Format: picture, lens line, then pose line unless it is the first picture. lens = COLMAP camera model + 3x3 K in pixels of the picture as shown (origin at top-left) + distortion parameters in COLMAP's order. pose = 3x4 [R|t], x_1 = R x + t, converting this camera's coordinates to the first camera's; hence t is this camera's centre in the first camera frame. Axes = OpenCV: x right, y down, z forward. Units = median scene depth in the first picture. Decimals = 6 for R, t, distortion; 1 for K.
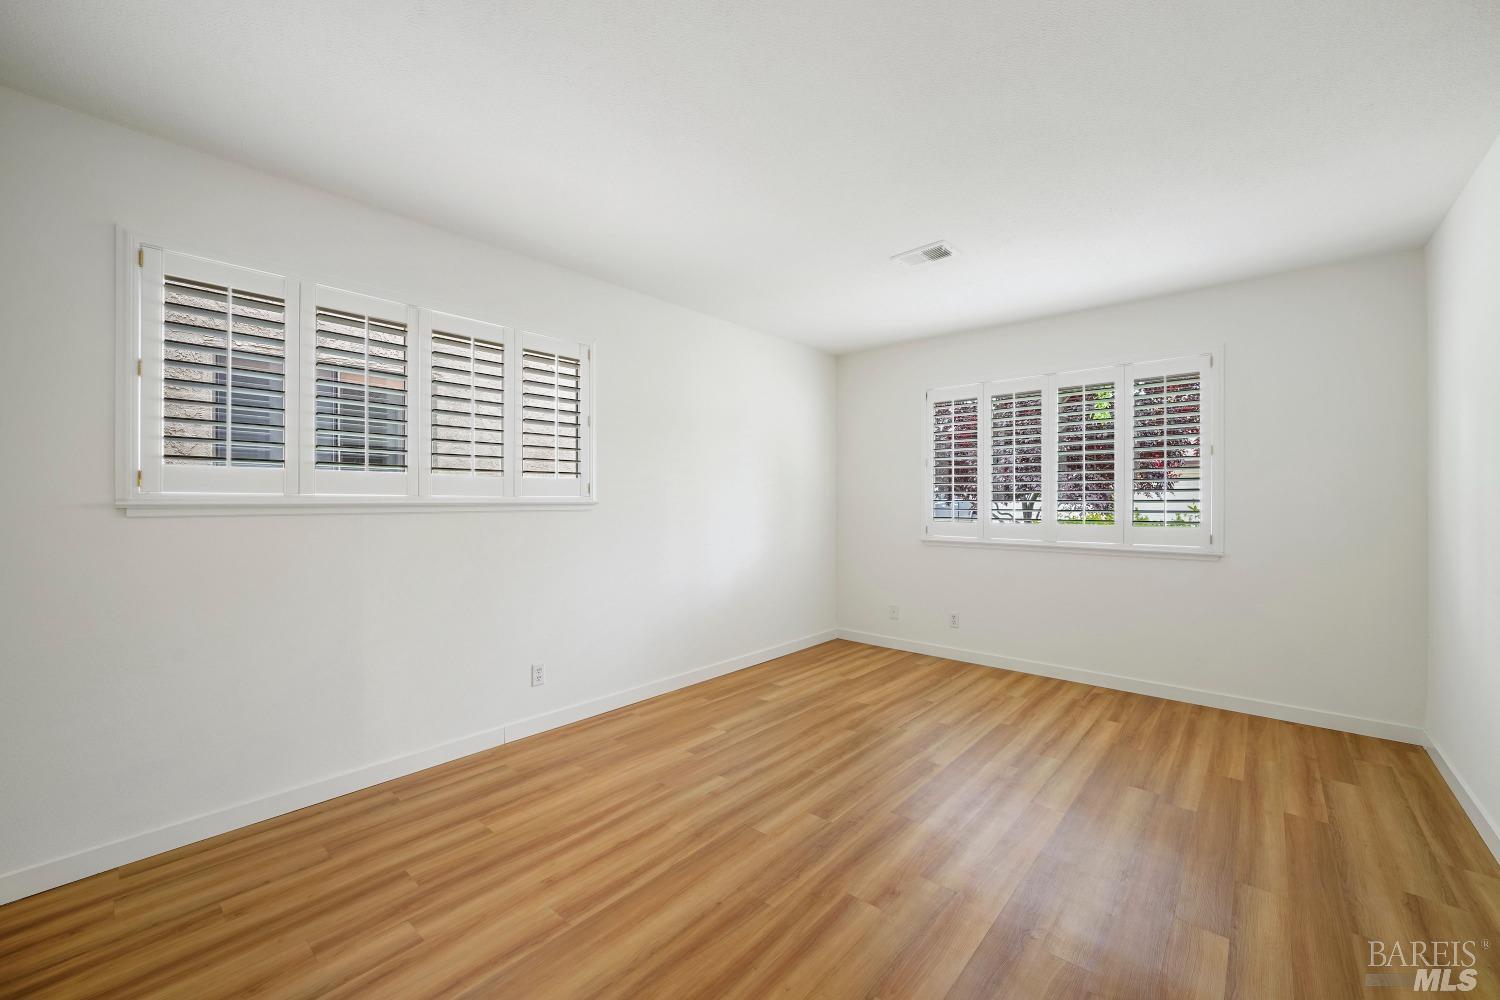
lens RADIAL K [[588.8, 0, 738.9], [0, 588.8, 507.7], [0, 0, 1]] dist [-0.004217, 0.000429]
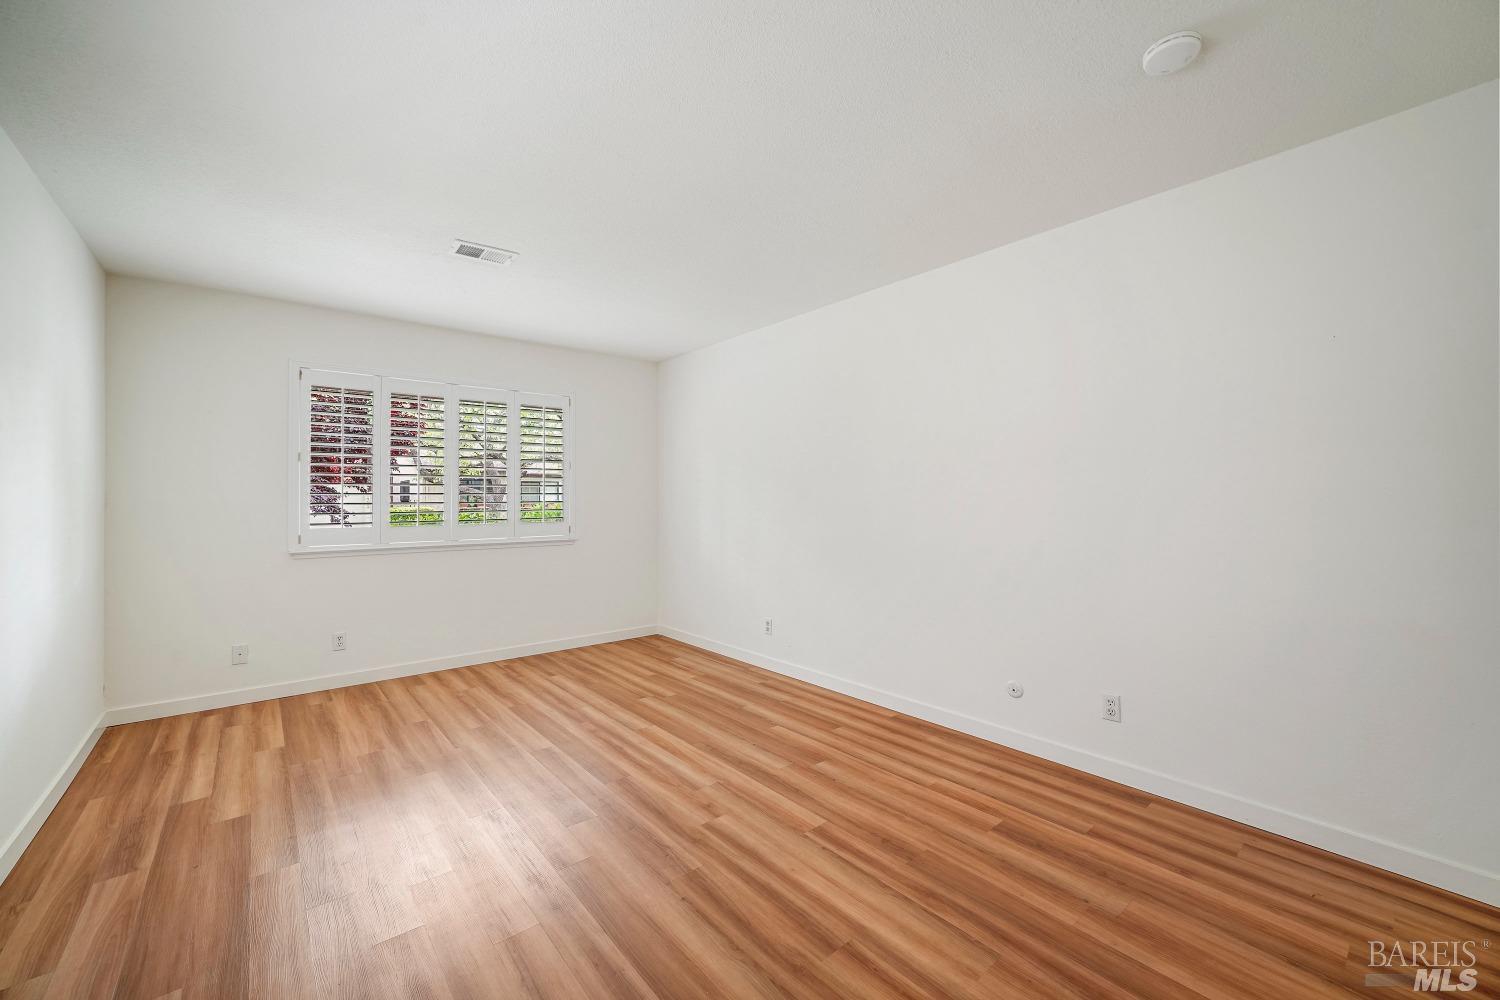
lens RADIAL K [[588.8, 0, 735.8], [0, 588.8, 497.6], [0, 0, 1]] dist [-0.004217, 0.000429]
pose [[0.162182, 0.005329, 0.986746, -0.549233], [0.020459, 0.999752, -0.008762, -0.001131], [-0.986549, 0.021609, 0.162033, 0.396747]]
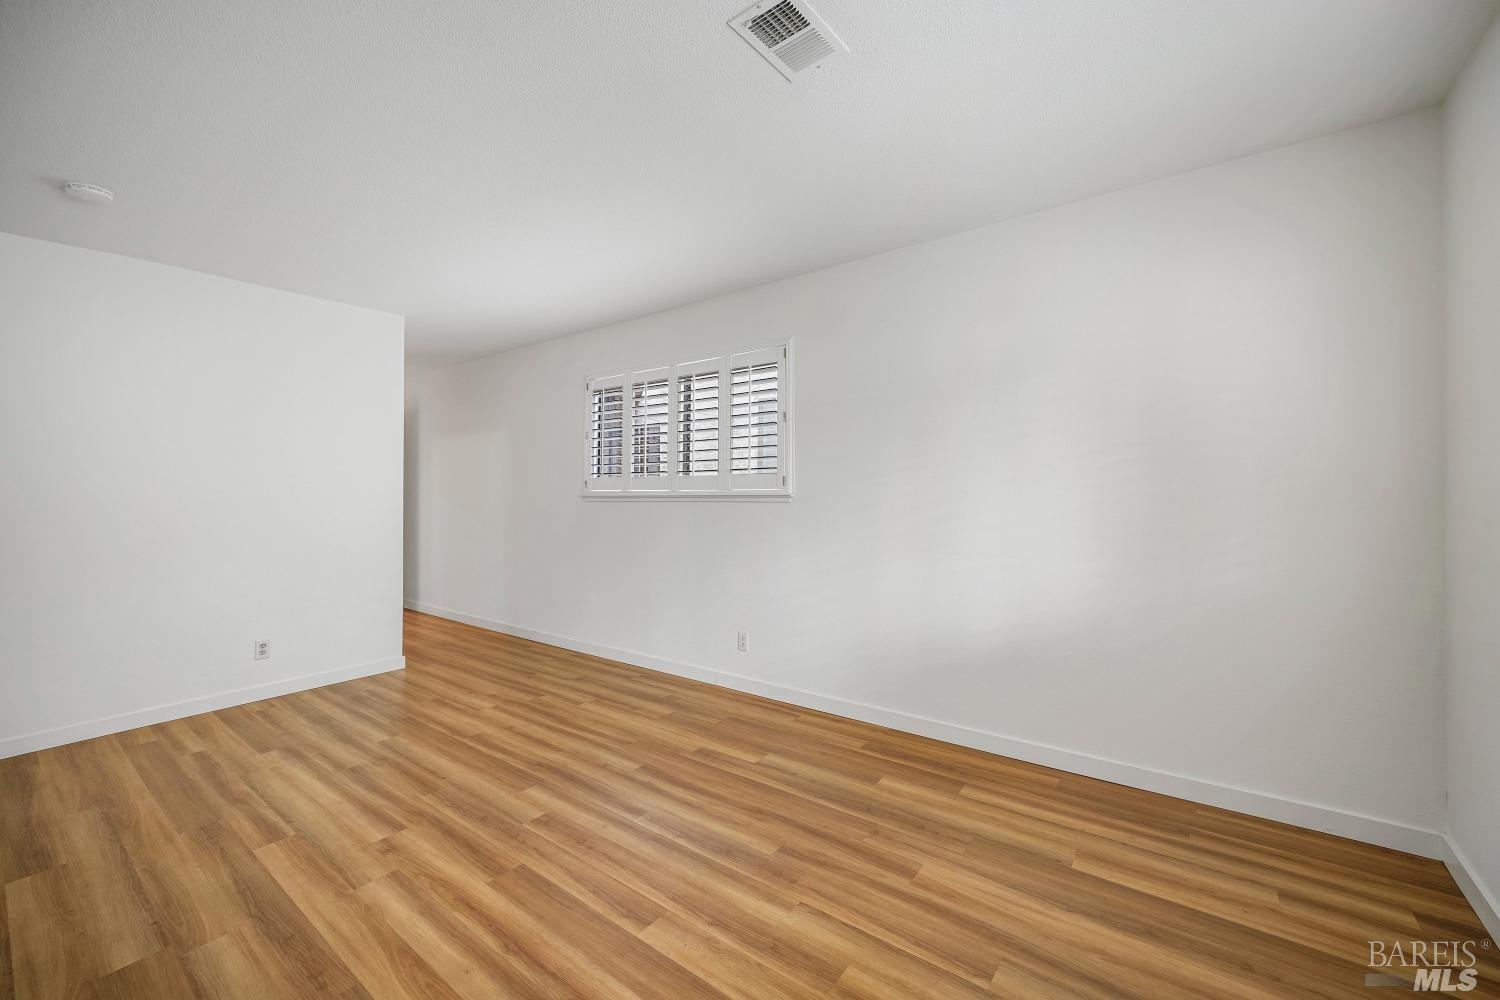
lens RADIAL K [[588.8, 0, 761.9], [0, 588.8, 486.2], [0, 0, 1]] dist [-0.004217, 0.000429]
pose [[0.106836, -0.009937, -0.994227, 0.796655], [-0.004686, 0.999934, -0.010498, -0.013421], [0.994266, 0.005780, 0.106782, 0.870882]]
